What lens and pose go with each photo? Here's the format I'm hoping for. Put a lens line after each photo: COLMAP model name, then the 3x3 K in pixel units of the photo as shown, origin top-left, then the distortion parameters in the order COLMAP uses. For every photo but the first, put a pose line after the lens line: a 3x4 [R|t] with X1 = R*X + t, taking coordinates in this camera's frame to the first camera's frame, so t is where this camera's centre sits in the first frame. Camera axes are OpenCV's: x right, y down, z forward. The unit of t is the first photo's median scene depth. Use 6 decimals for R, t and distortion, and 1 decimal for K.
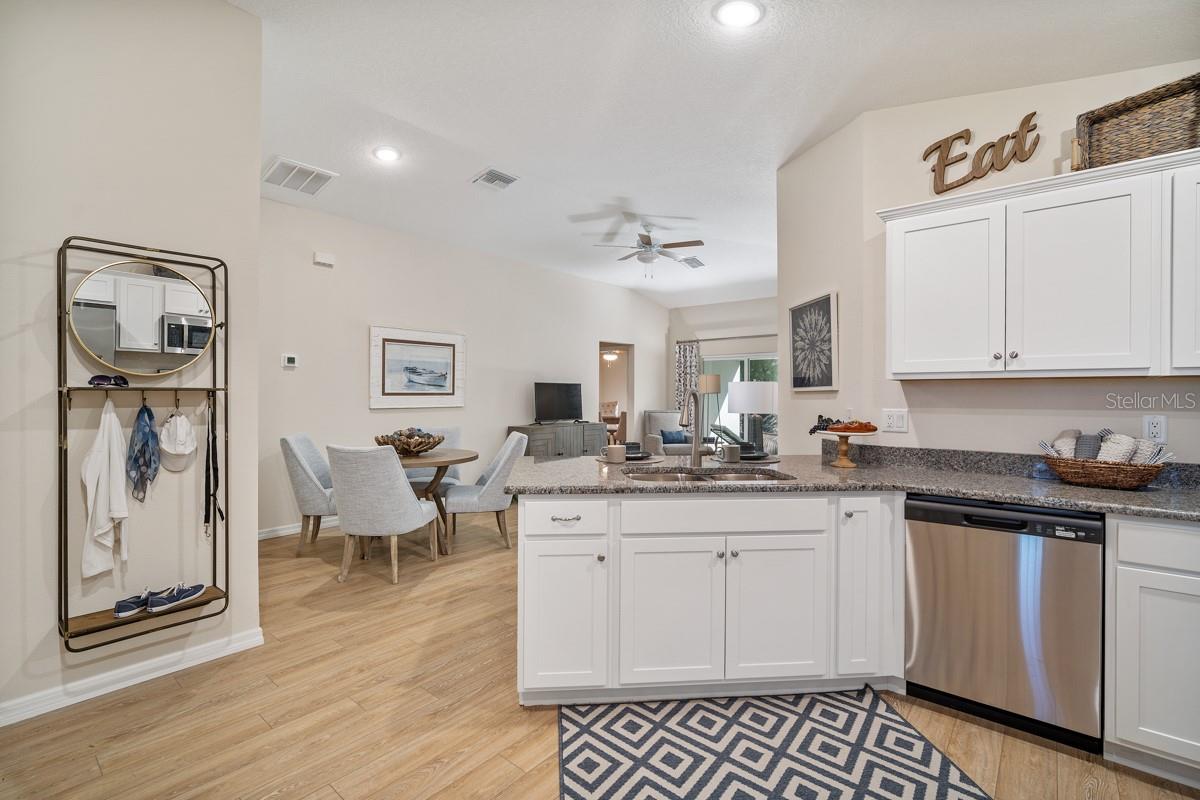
lens RADIAL K [[540.9, 0, 595.1], [0, 540.9, 397.1], [0, 0, 1]] dist [-0.001542, 0.000441]
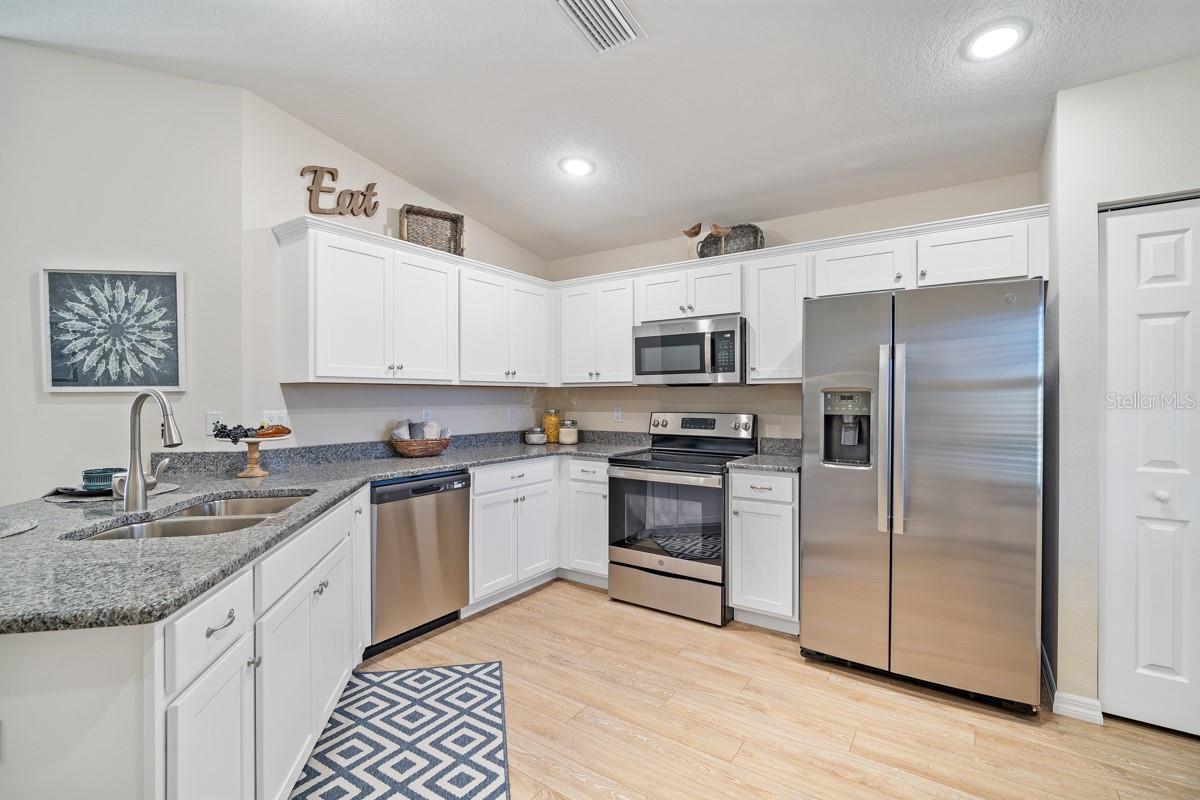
lens RADIAL K [[540.9, 0, 595.1], [0, 540.9, 397.1], [0, 0, 1]] dist [-0.001542, 0.000441]
pose [[-0.092200, -0.007221, 0.995714, -0.631763], [0.003527, 0.999965, 0.007579, -0.011536], [-0.995734, 0.004210, -0.092172, 0.655536]]
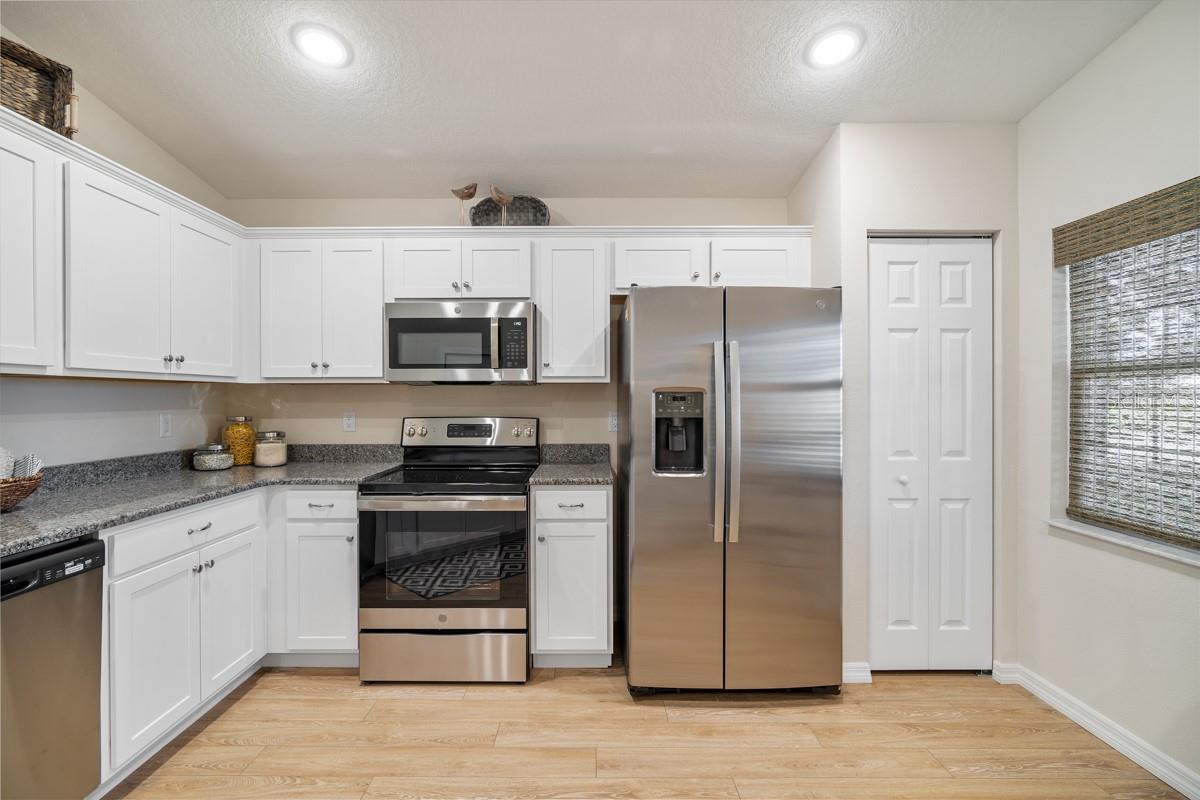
lens RADIAL K [[521.8, 0, 591.3], [0, 521.8, 399.6], [0, 0, 1]] dist [-0.004168, 0.000385]
pose [[-0.643848, -0.008545, 0.765106, -0.194053], [-0.001120, 0.999947, 0.010225, -0.007946], [-0.765153, 0.005726, -0.643823, 0.795157]]
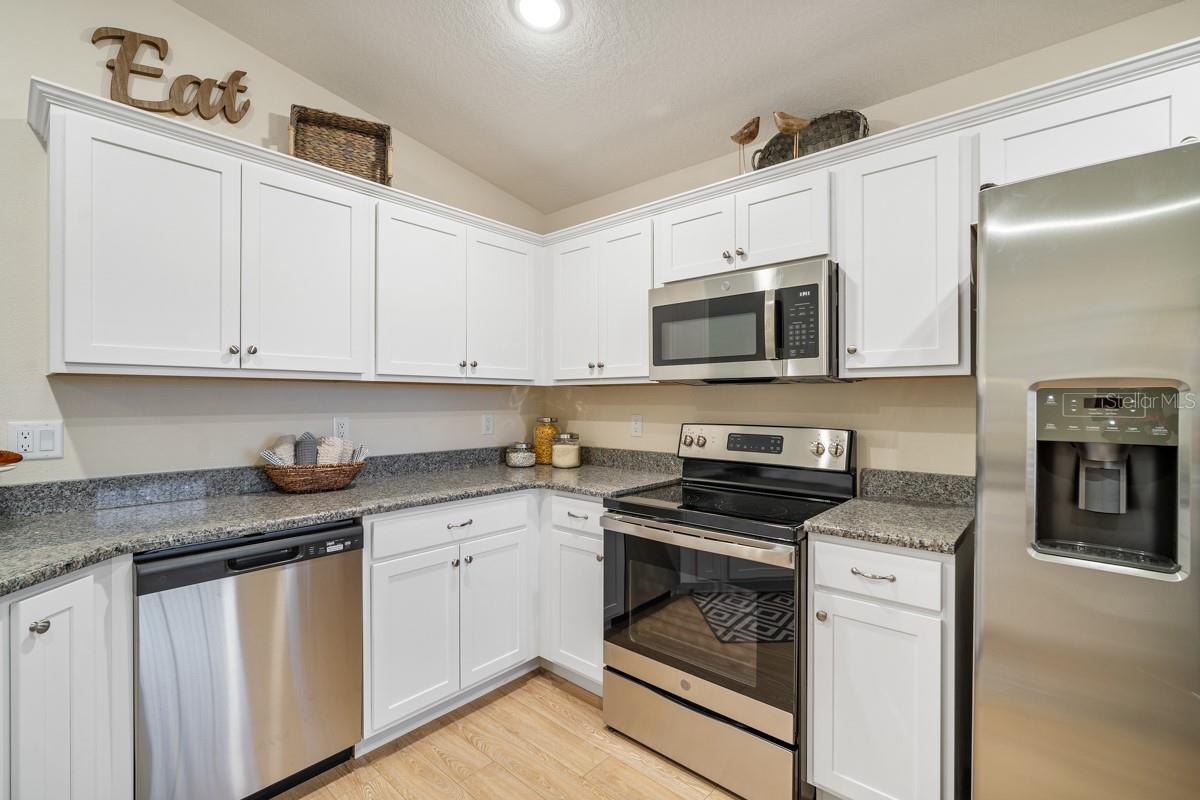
lens RADIAL K [[528.3, 0, 596.0], [0, 528.3, 400.6], [0, 0, 1]] dist [-0.006651, 0.000108]
pose [[0.029005, -0.007143, 0.999554, -0.019977], [0.001593, 0.999974, 0.007100, -0.005704], [-0.999578, 0.001387, 0.029016, 0.459214]]
